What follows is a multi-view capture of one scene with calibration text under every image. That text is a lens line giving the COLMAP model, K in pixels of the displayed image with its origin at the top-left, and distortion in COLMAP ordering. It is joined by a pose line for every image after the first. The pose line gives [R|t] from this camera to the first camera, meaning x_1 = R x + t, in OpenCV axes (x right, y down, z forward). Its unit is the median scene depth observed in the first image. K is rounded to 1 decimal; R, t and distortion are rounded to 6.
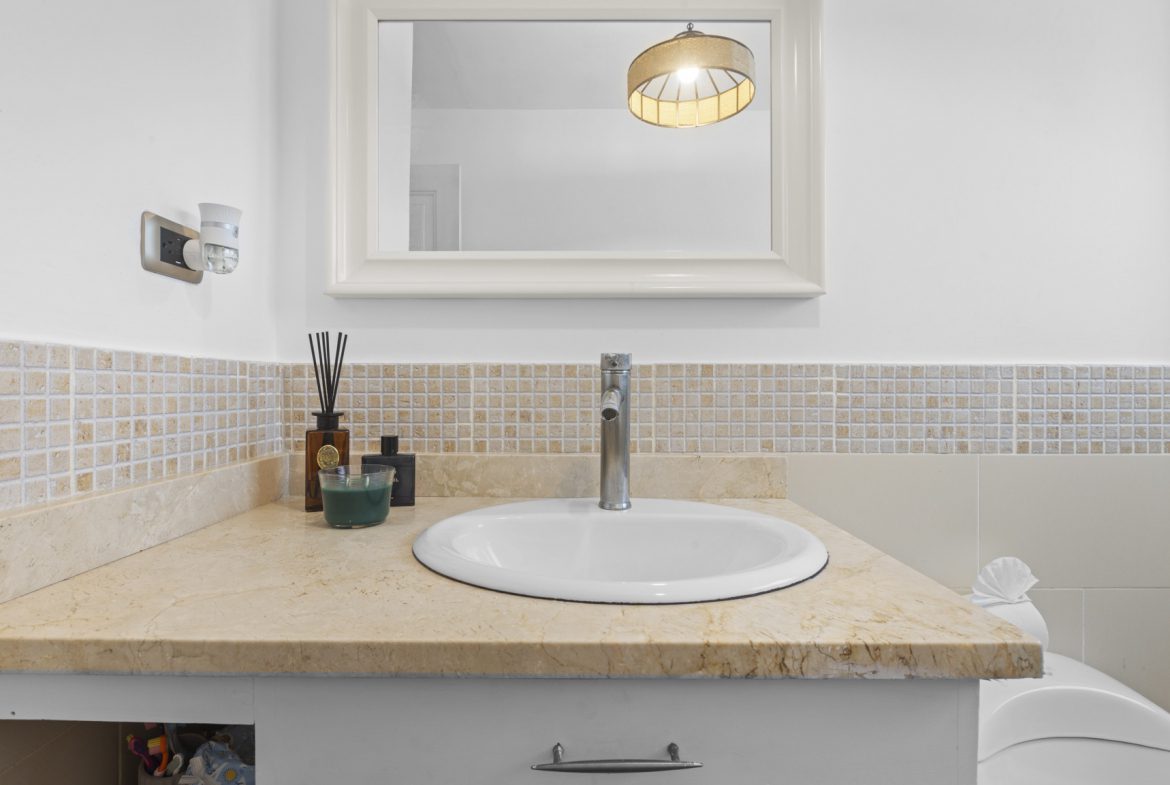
lens RADIAL K [[575.5, 0, 588.8], [0, 575.5, 379.7], [0, 0, 1]] dist [-0.004669, -0.000292]
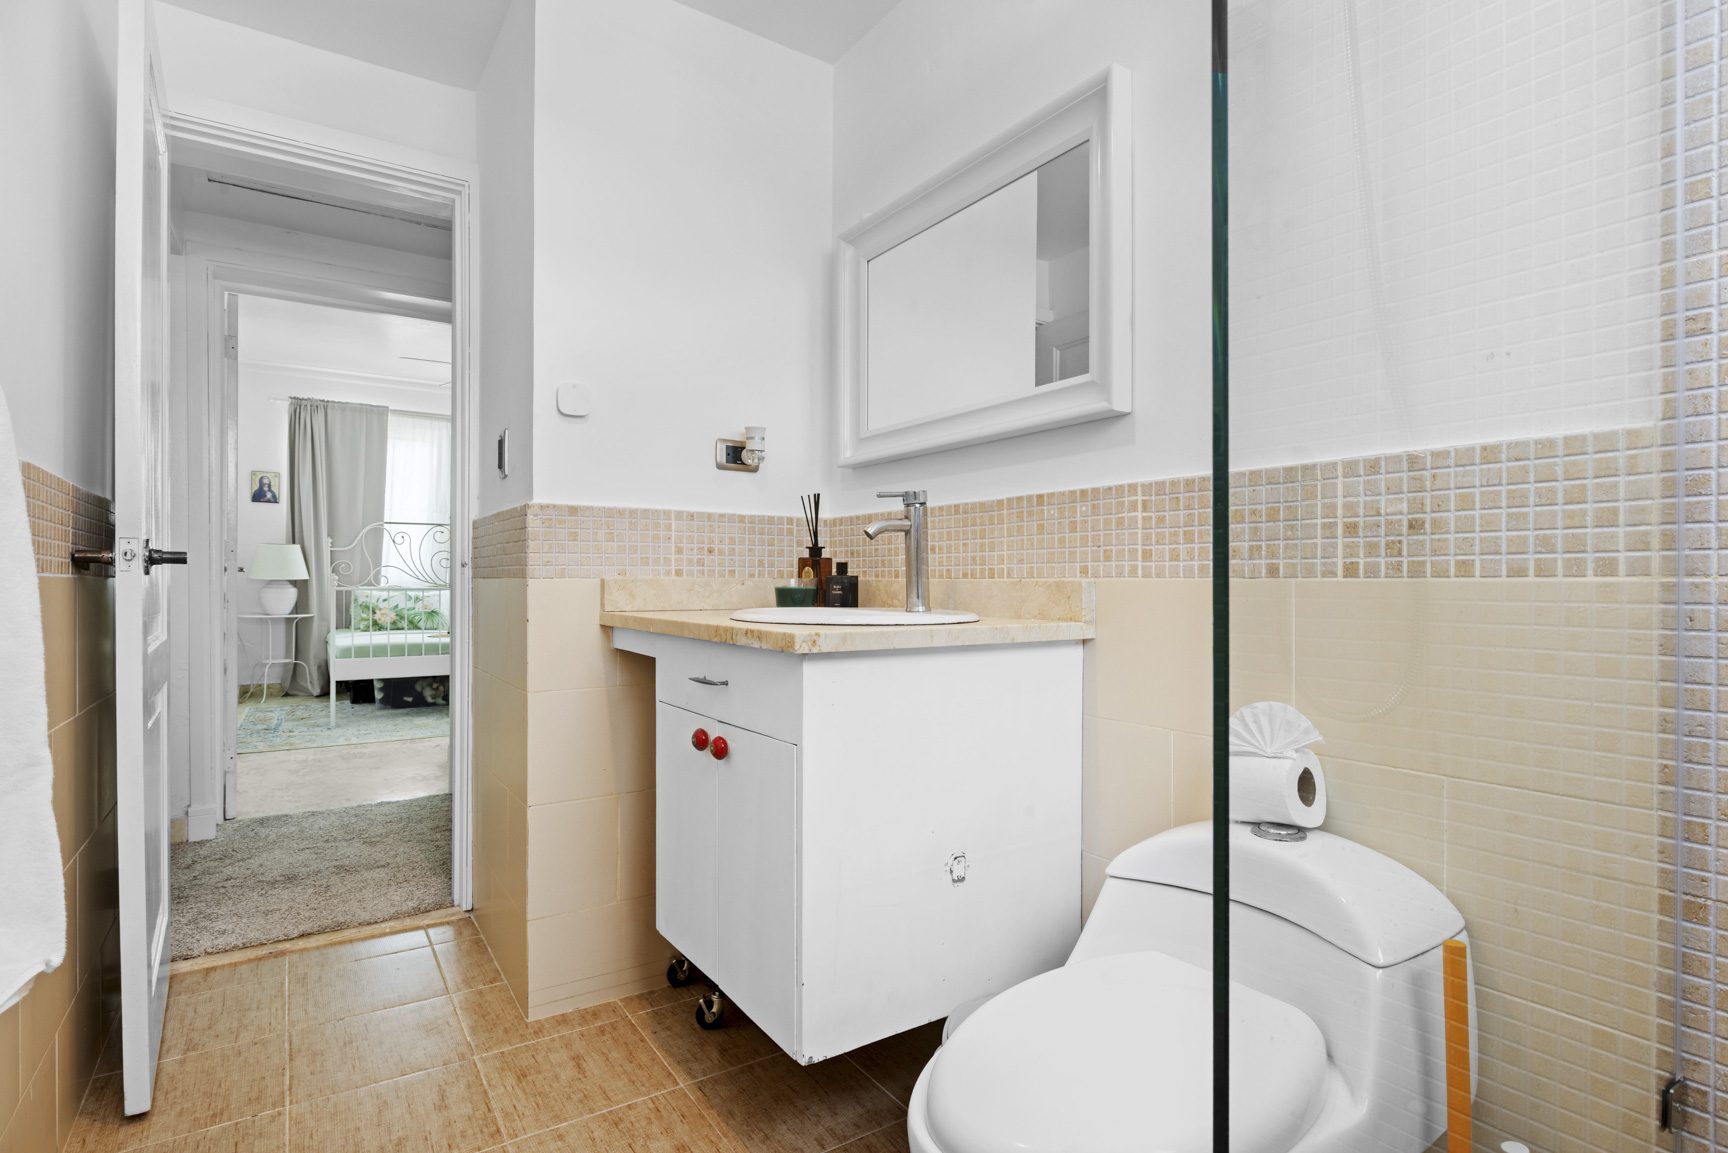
lens RADIAL K [[867.7, 0, 864.7], [0, 867.7, 577.2], [0, 0, 1]] dist [-0.002630, 0.000252]
pose [[0.541646, -0.010488, -0.840541, 1.836795], [0.012967, 0.999907, -0.004120, 0.178396], [0.840507, -0.008667, 0.541732, -0.148756]]
